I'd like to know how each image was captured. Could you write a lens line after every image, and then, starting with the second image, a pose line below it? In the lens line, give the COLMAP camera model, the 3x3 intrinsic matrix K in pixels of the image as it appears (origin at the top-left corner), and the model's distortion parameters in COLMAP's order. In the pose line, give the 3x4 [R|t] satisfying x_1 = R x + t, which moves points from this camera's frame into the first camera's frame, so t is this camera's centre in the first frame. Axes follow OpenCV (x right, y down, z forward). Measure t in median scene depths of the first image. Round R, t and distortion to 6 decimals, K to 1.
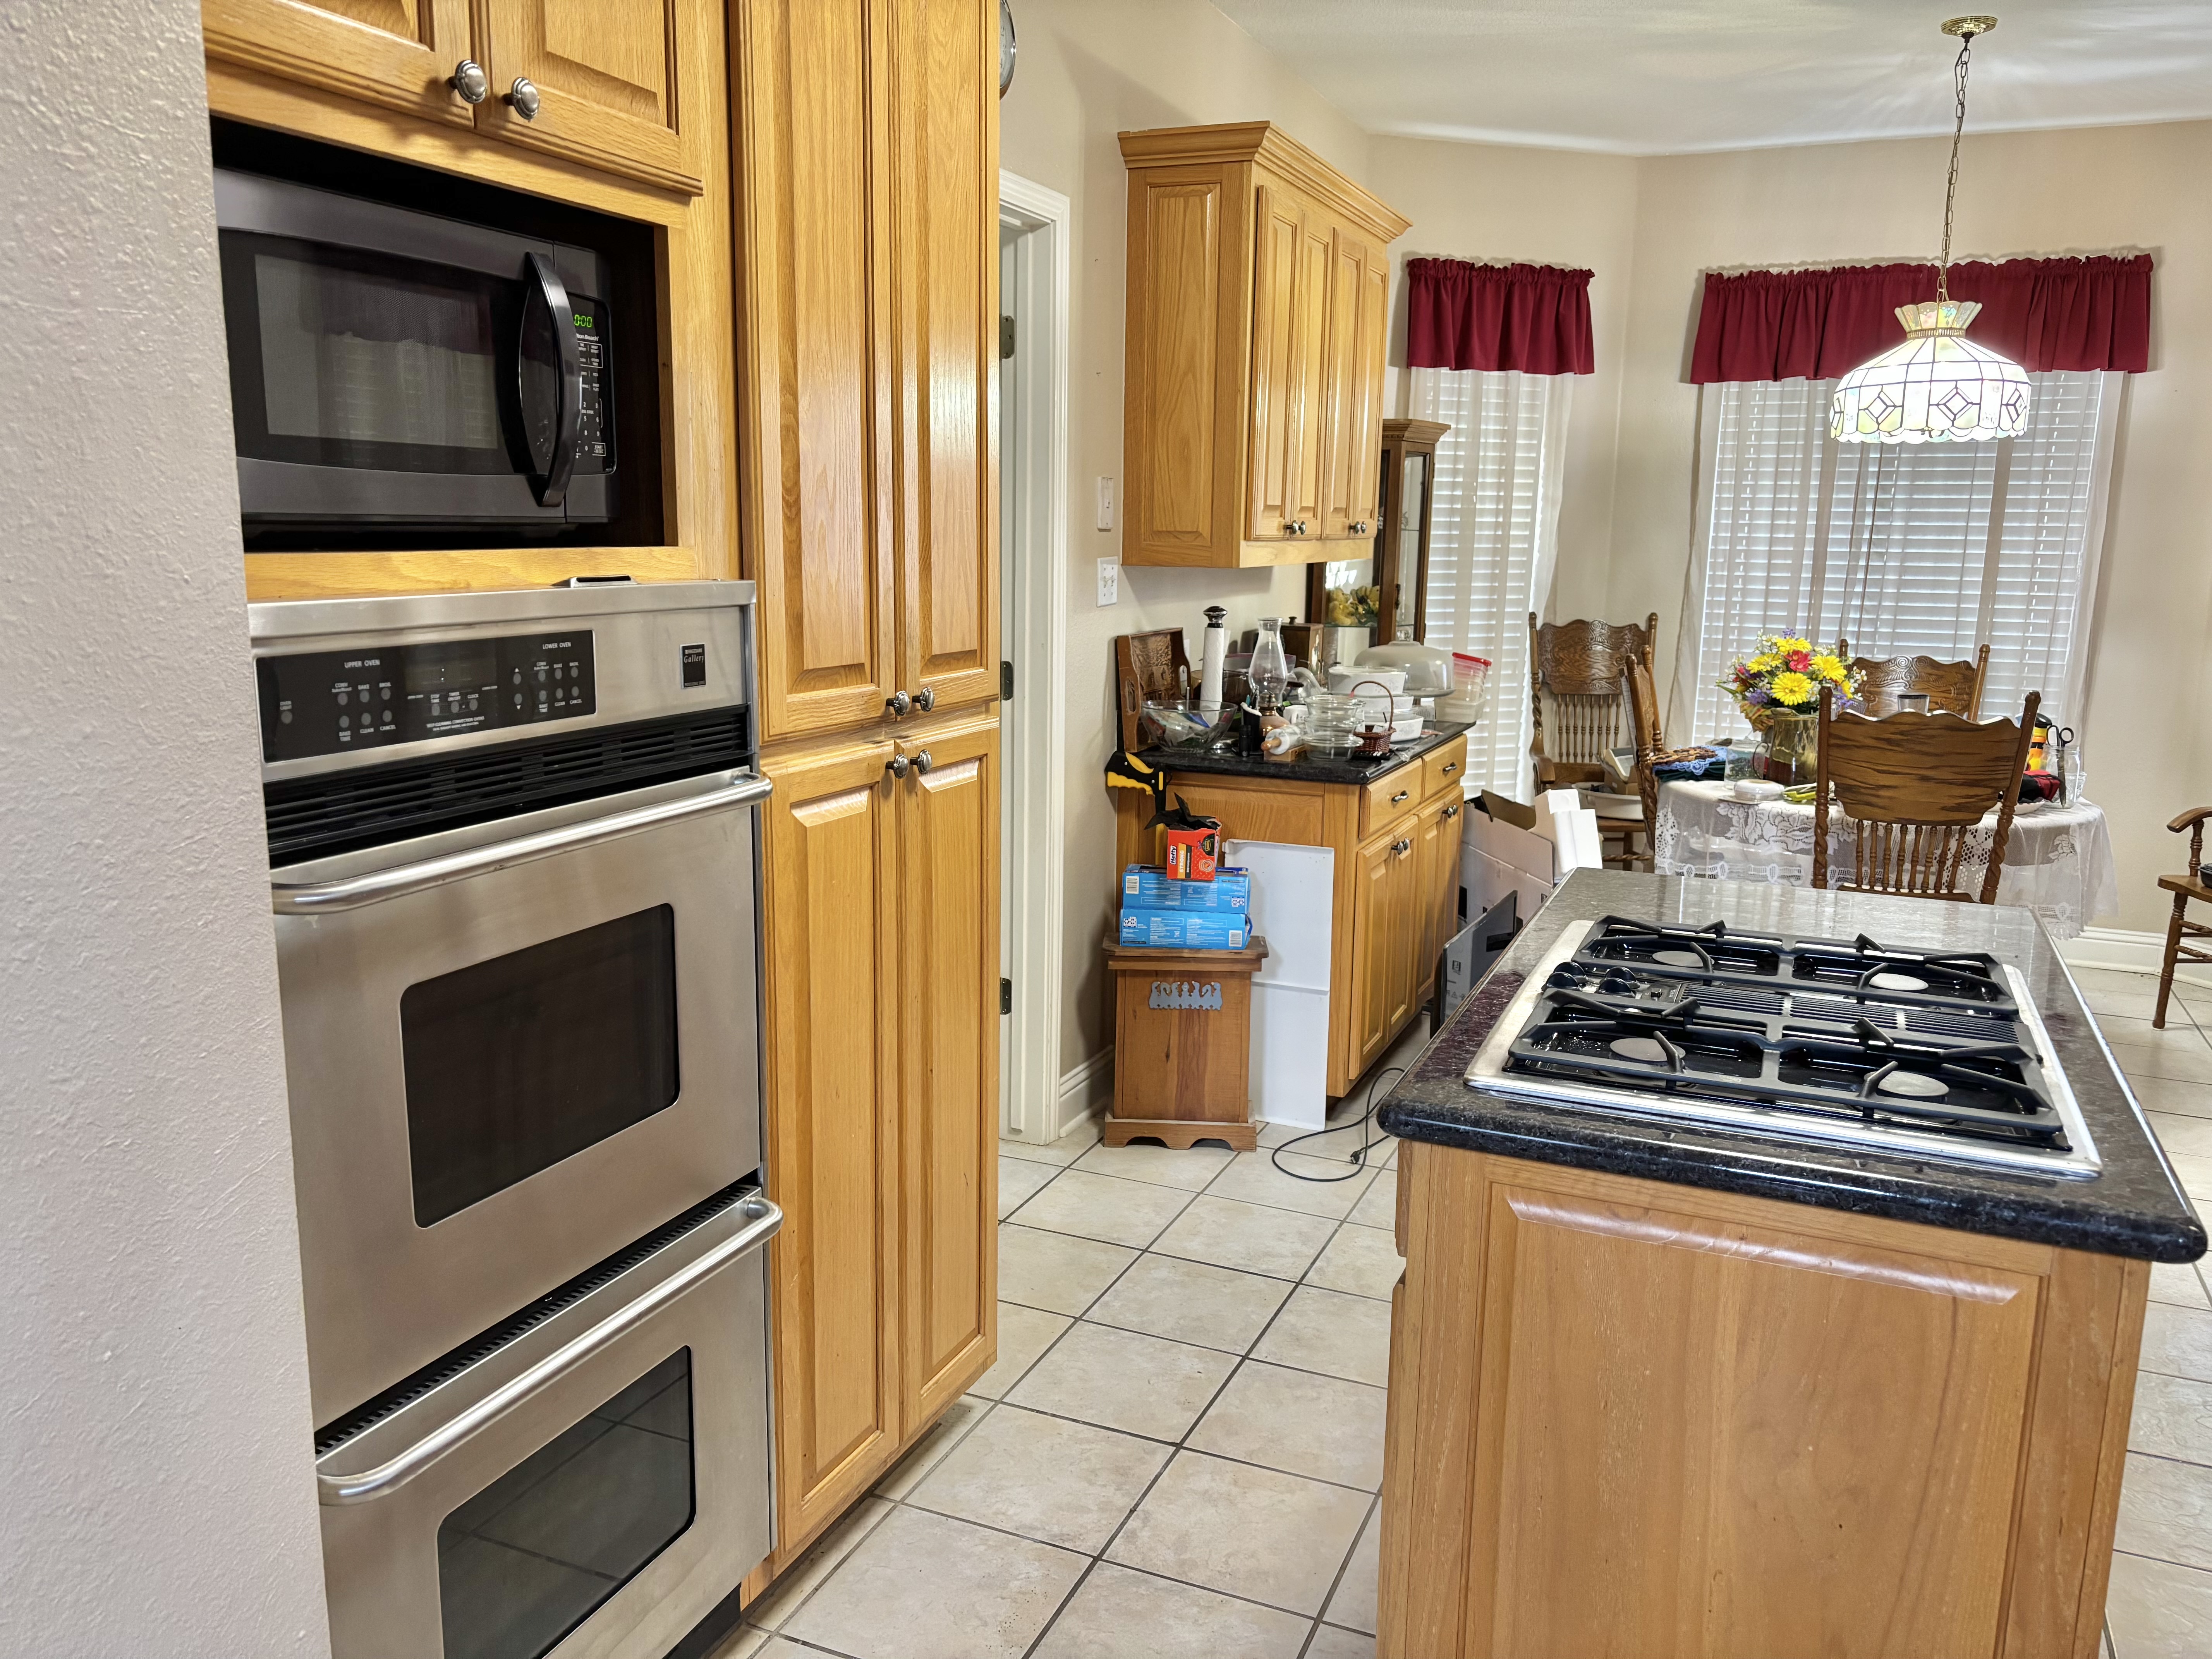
lens RADIAL K [[1683.3, 0, 1110.1], [0, 1683.3, 813.9], [0, 0, 1]] dist [0.050030, -0.047955]
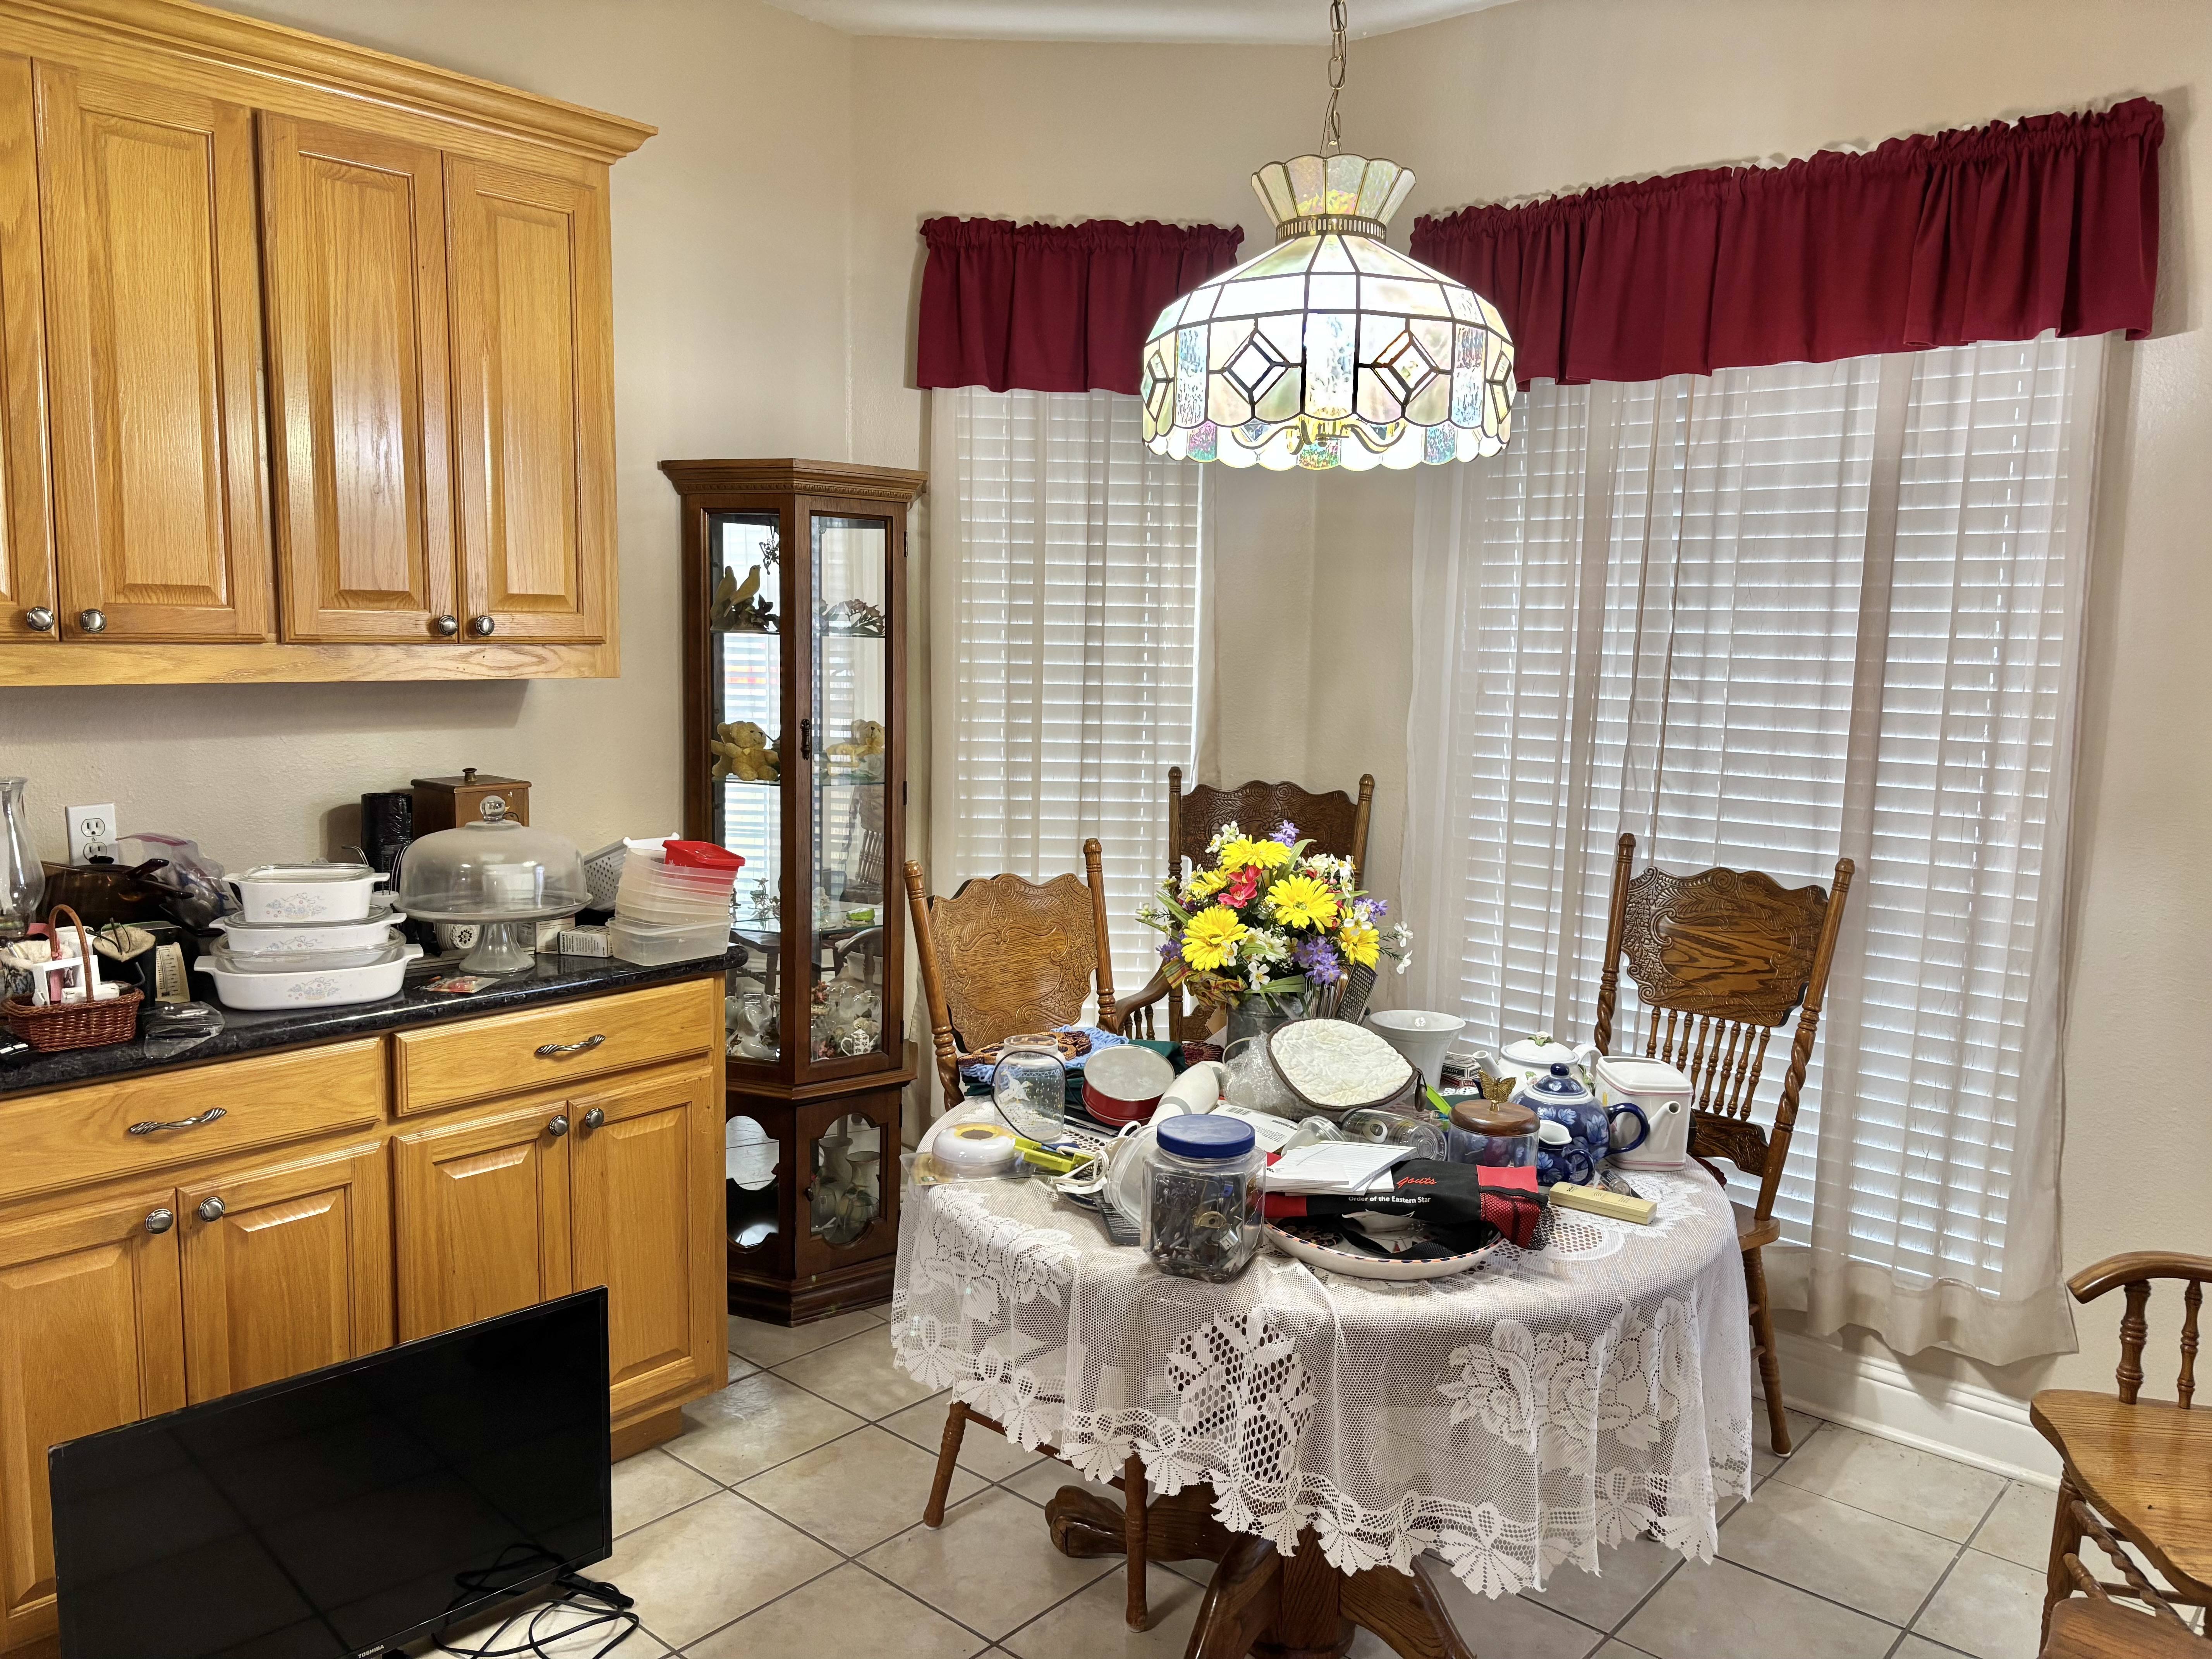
lens RADIAL K [[1683.3, 0, 1110.1], [0, 1683.3, 813.9], [0, 0, 1]] dist [0.050030, -0.047955]
pose [[0.951569, 0.037578, -0.305130, 0.518302], [-0.057065, 0.996843, -0.055198, -0.080360], [0.302093, 0.069937, 0.950710, 0.482191]]
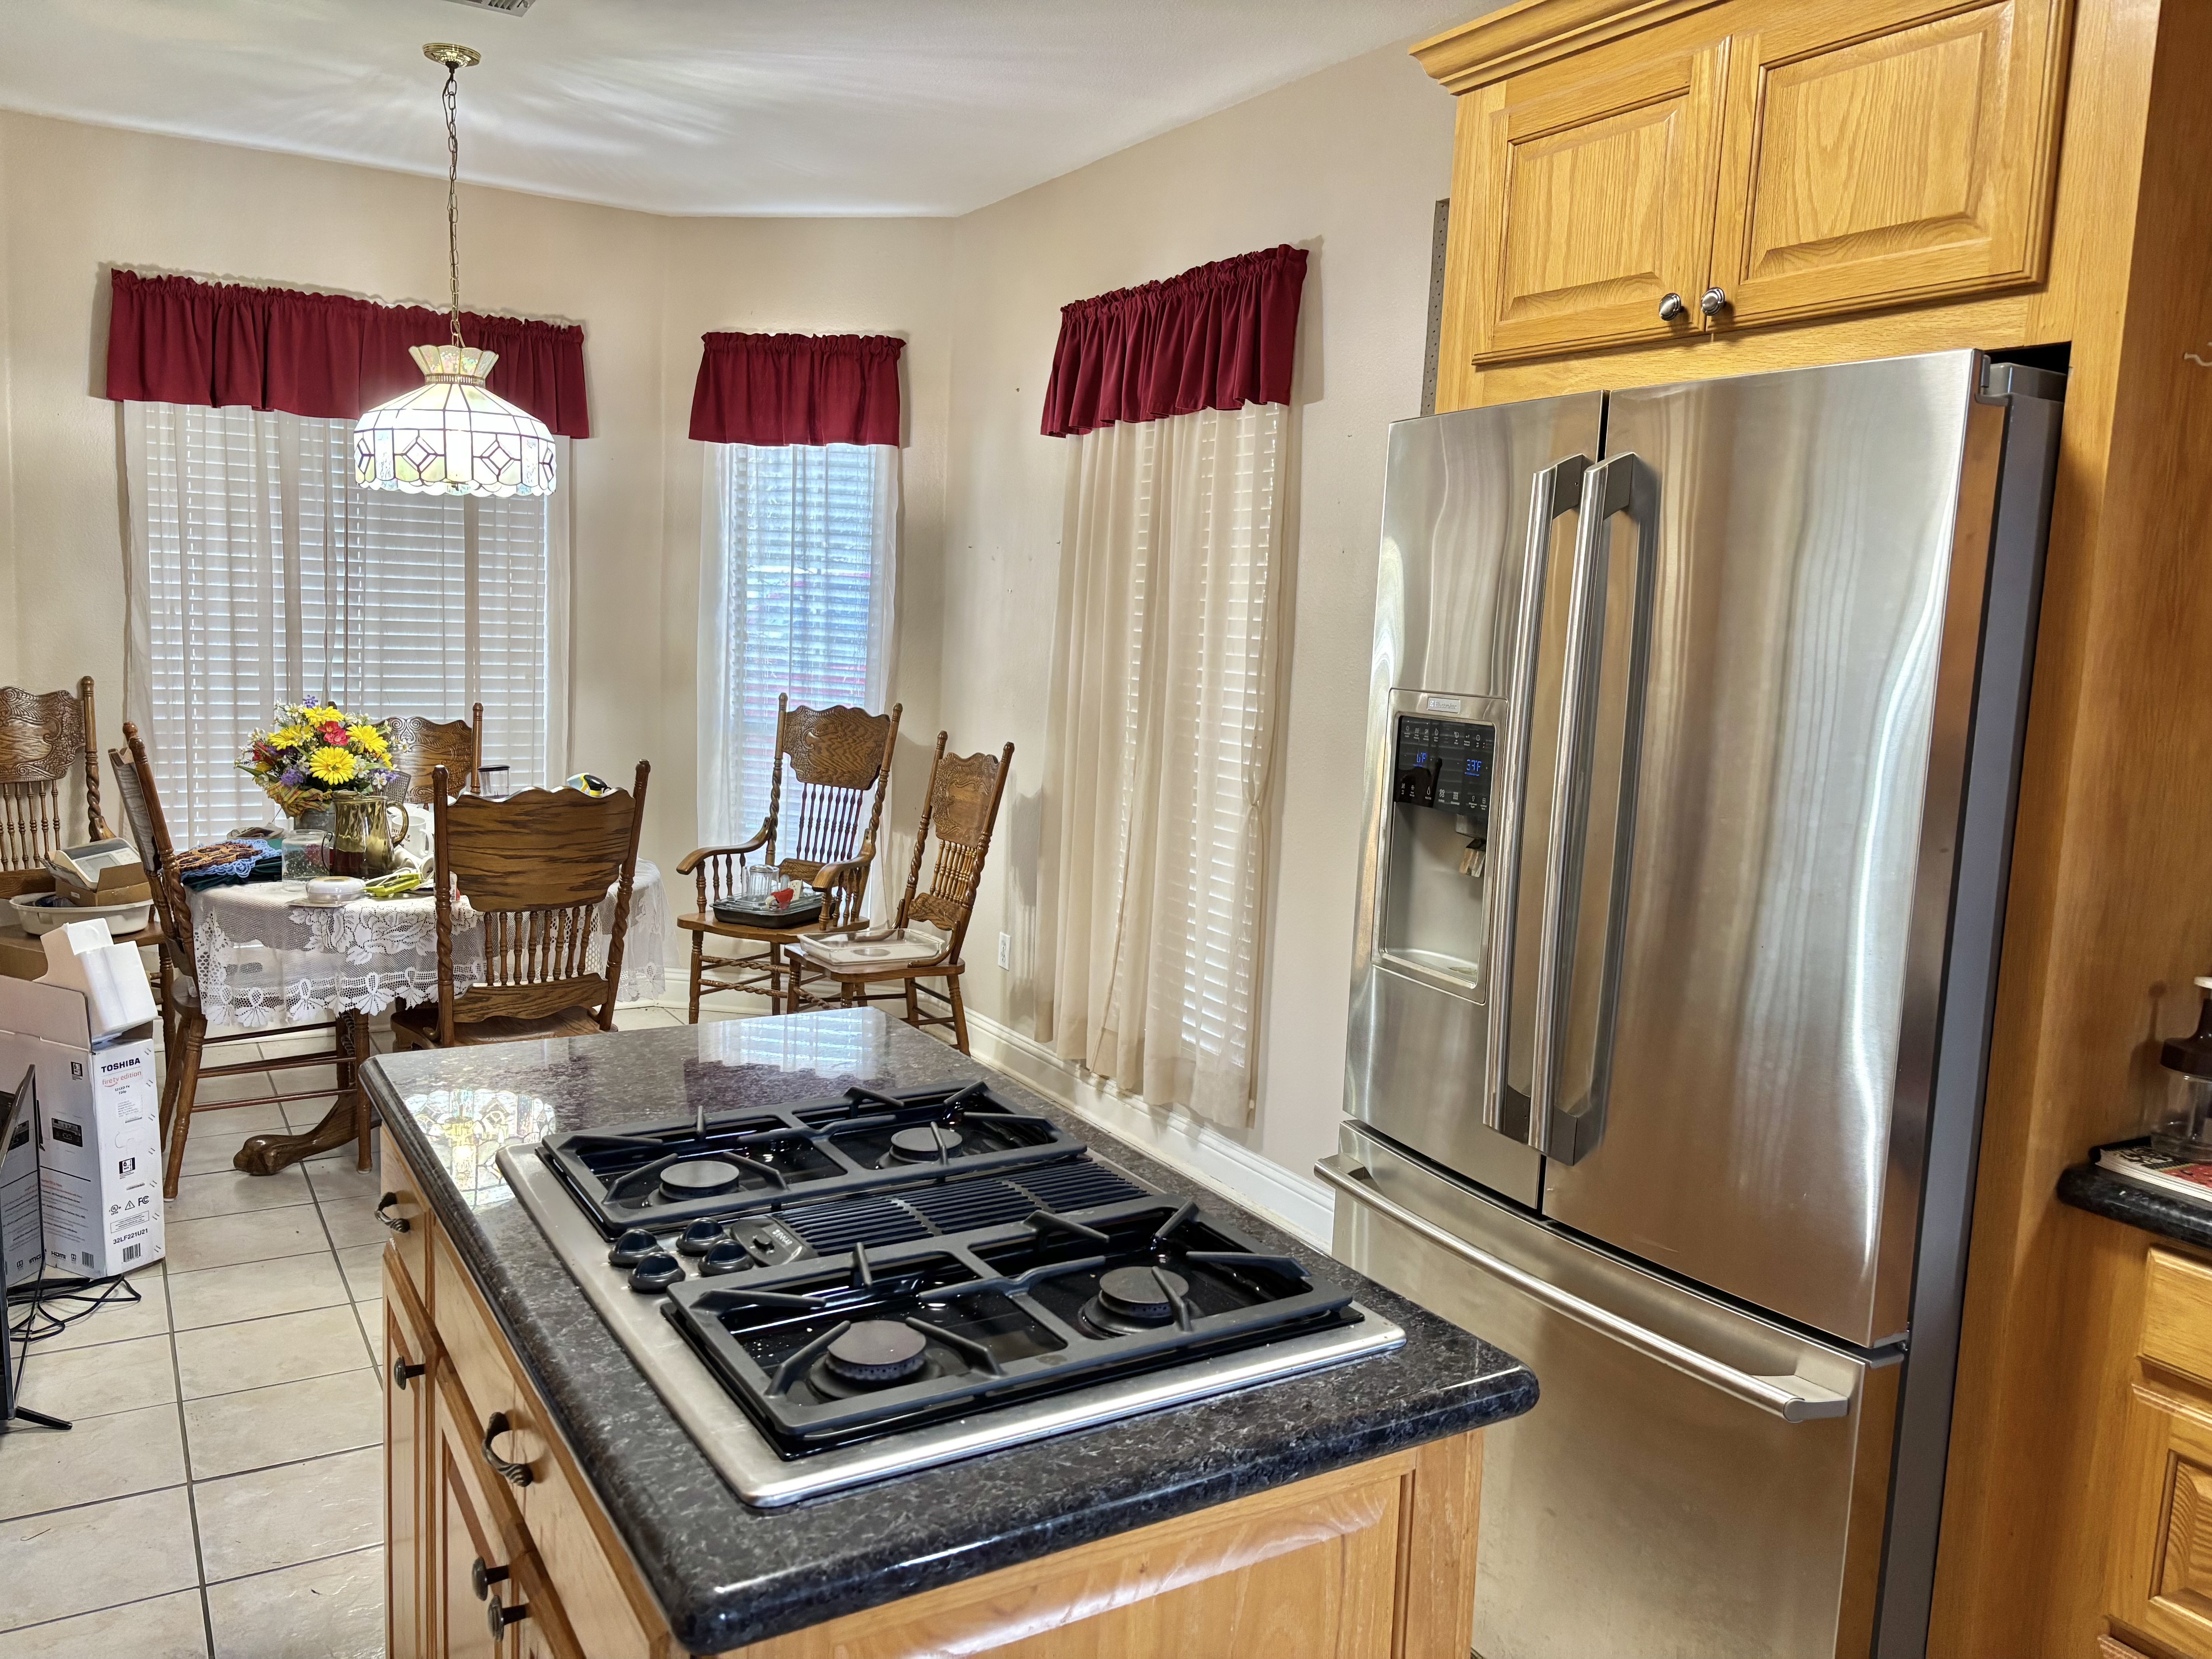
lens RADIAL K [[1683.3, 0, 1110.1], [0, 1683.3, 813.9], [0, 0, 1]] dist [0.050030, -0.047955]
pose [[0.588349, -0.092570, 0.803291, -0.064675], [0.109399, 0.993404, 0.034351, -0.034187], [-0.801173, 0.067669, 0.594595, 0.155603]]
